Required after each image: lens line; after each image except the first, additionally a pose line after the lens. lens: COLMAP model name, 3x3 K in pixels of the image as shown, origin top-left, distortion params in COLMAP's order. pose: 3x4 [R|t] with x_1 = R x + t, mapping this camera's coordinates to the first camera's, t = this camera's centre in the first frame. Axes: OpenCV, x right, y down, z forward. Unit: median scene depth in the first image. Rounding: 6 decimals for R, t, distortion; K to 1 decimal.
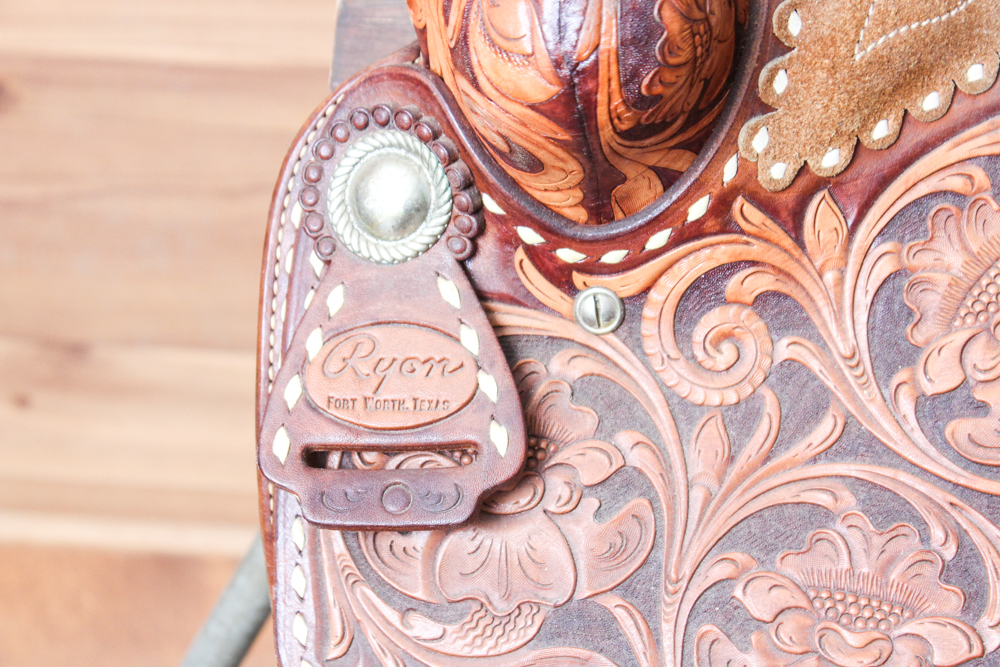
lens RADIAL K [[2343.7, 0, 500.0], [0, 2343.7, 333.5], [0, 0, 1]] dist [0.056000, 0.244713]
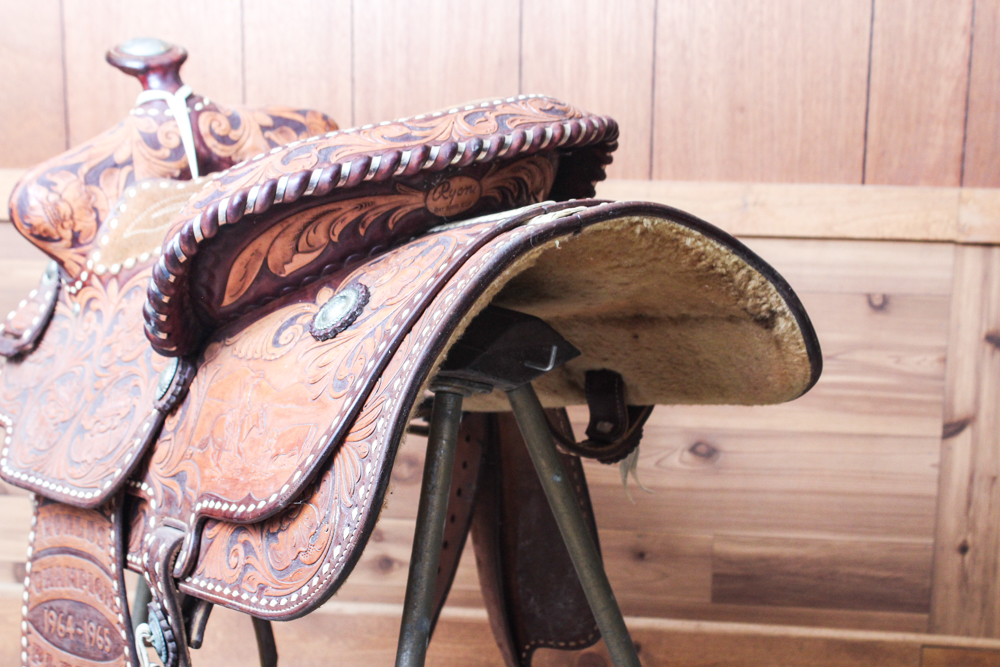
lens RADIAL K [[1512.4, 0, 497.0], [0, 1512.4, 306.2], [0, 0, 1]] dist [-0.146678, 0.841940]
pose [[0.701990, 0.134015, -0.699464, 1.883847], [-0.333813, 0.929484, -0.156932, 0.115093], [0.629109, 0.343655, 0.697225, -0.053069]]
